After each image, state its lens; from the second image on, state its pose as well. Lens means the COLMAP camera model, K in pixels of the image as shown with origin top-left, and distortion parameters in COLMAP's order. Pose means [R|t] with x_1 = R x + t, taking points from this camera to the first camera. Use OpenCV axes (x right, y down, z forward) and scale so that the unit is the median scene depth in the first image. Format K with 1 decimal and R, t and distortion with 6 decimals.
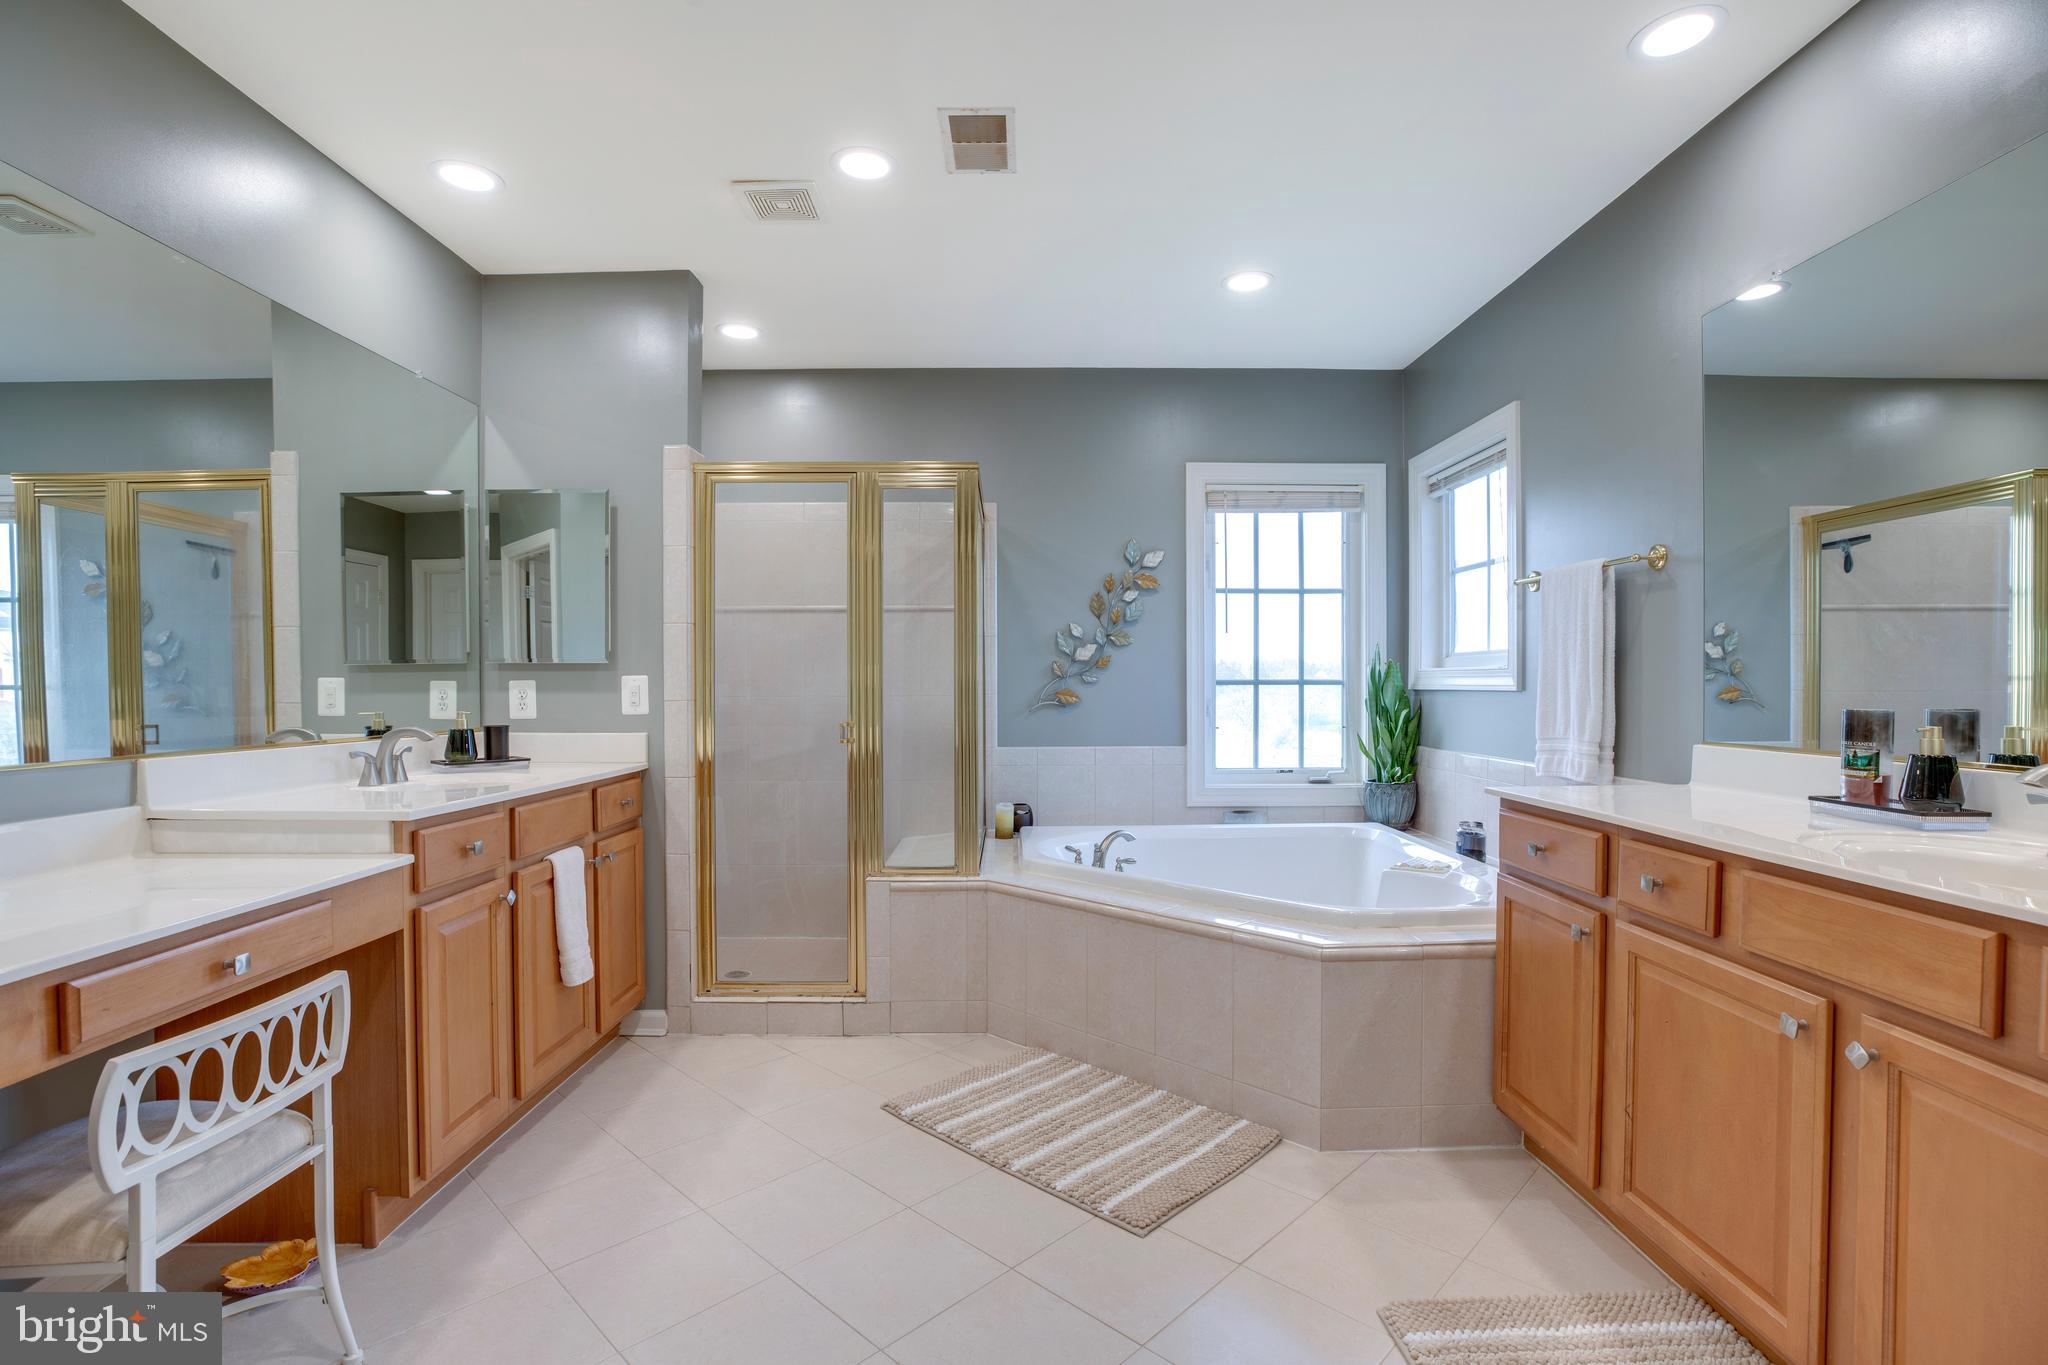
lens RADIAL K [[946.9, 0, 1029.1], [0, 946.9, 692.8], [0, 0, 1]] dist [-0.038927, 0.010189]
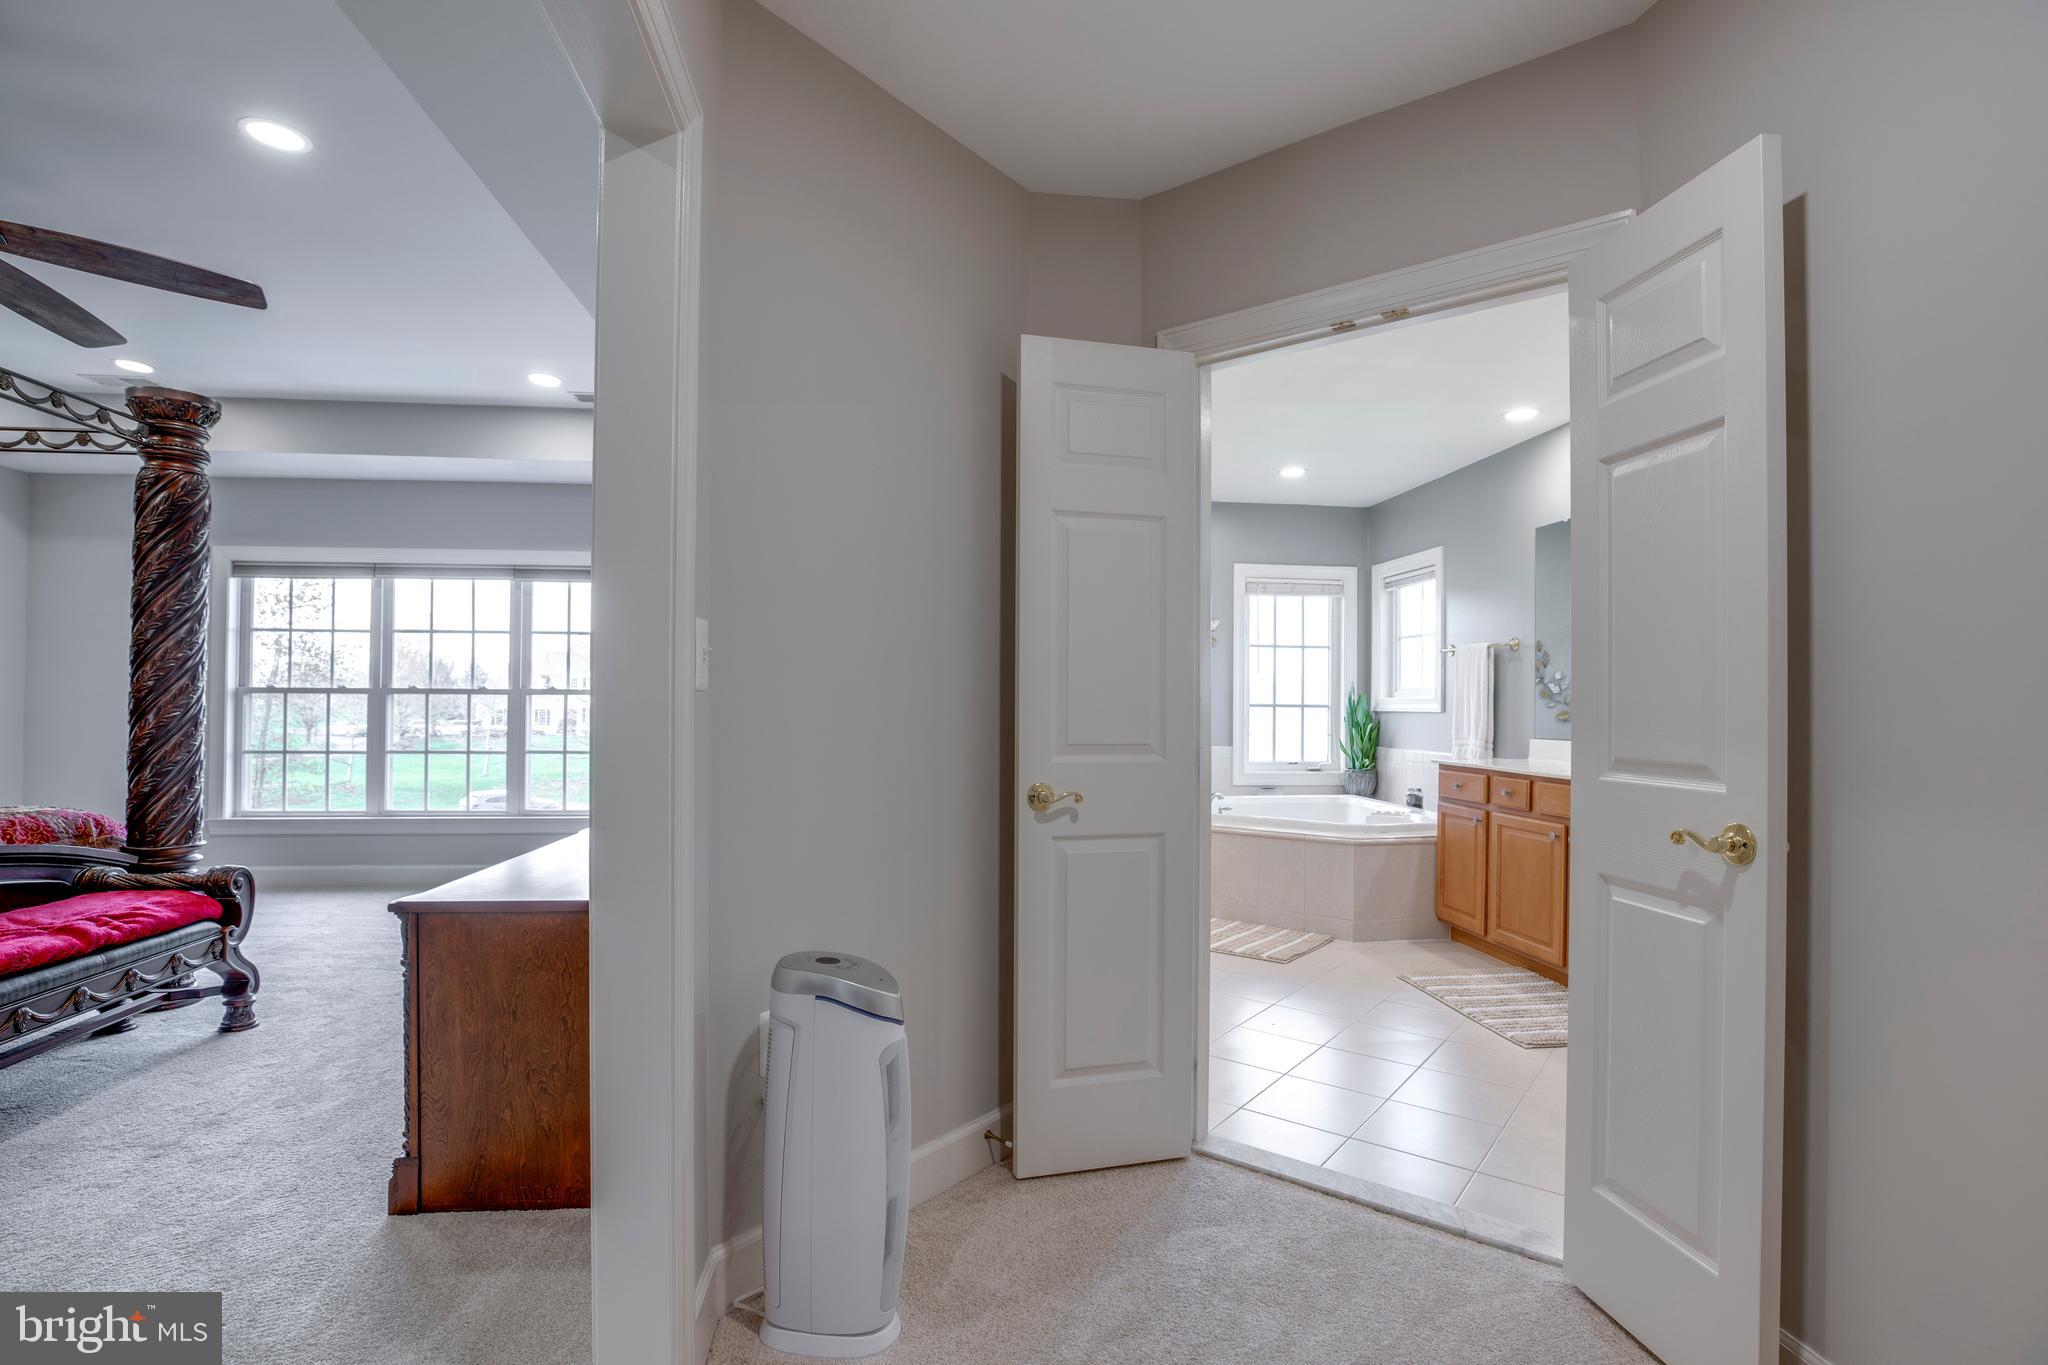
lens RADIAL K [[946.9, 0, 1043.8], [0, 946.9, 695.1], [0, 0, 1]] dist [-0.038927, 0.010189]
pose [[0.994131, 0.012620, 0.107444, -0.417930], [-0.010603, 0.999757, -0.019321, 0.008083], [-0.107662, 0.018069, 0.994023, -0.686435]]
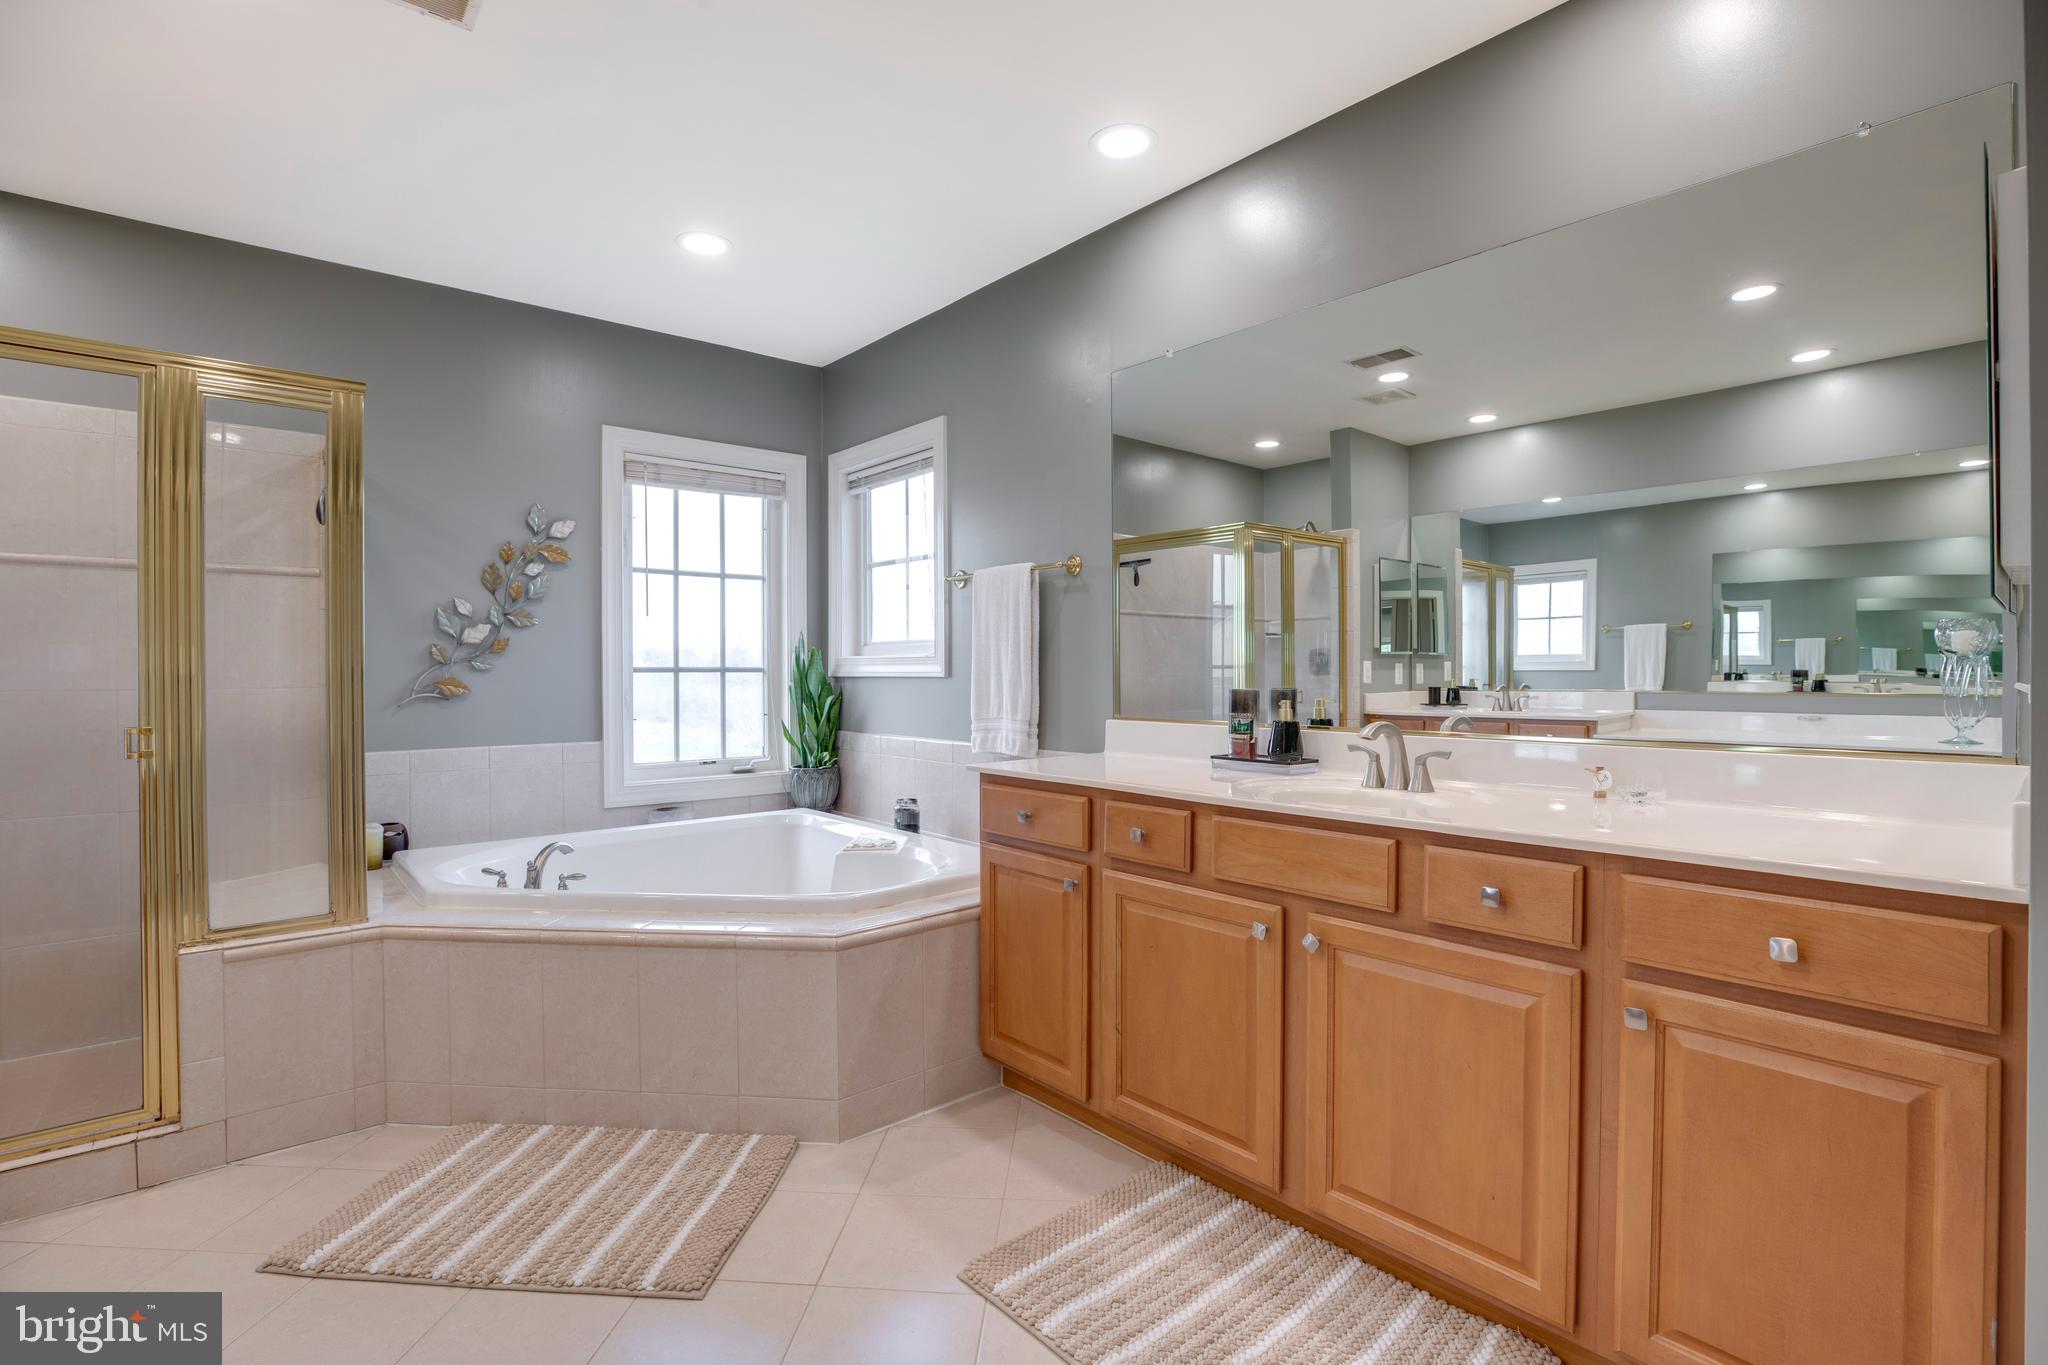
lens RADIAL K [[946.9, 0, 1025.8], [0, 946.9, 673.0], [0, 0, 1]] dist [-0.038927, 0.010189]
pose [[0.770523, -0.002169, 0.637408, -0.124071], [0.007417, 0.999957, -0.005564, -0.000009], [-0.637369, 0.009015, 0.770506, 0.078740]]
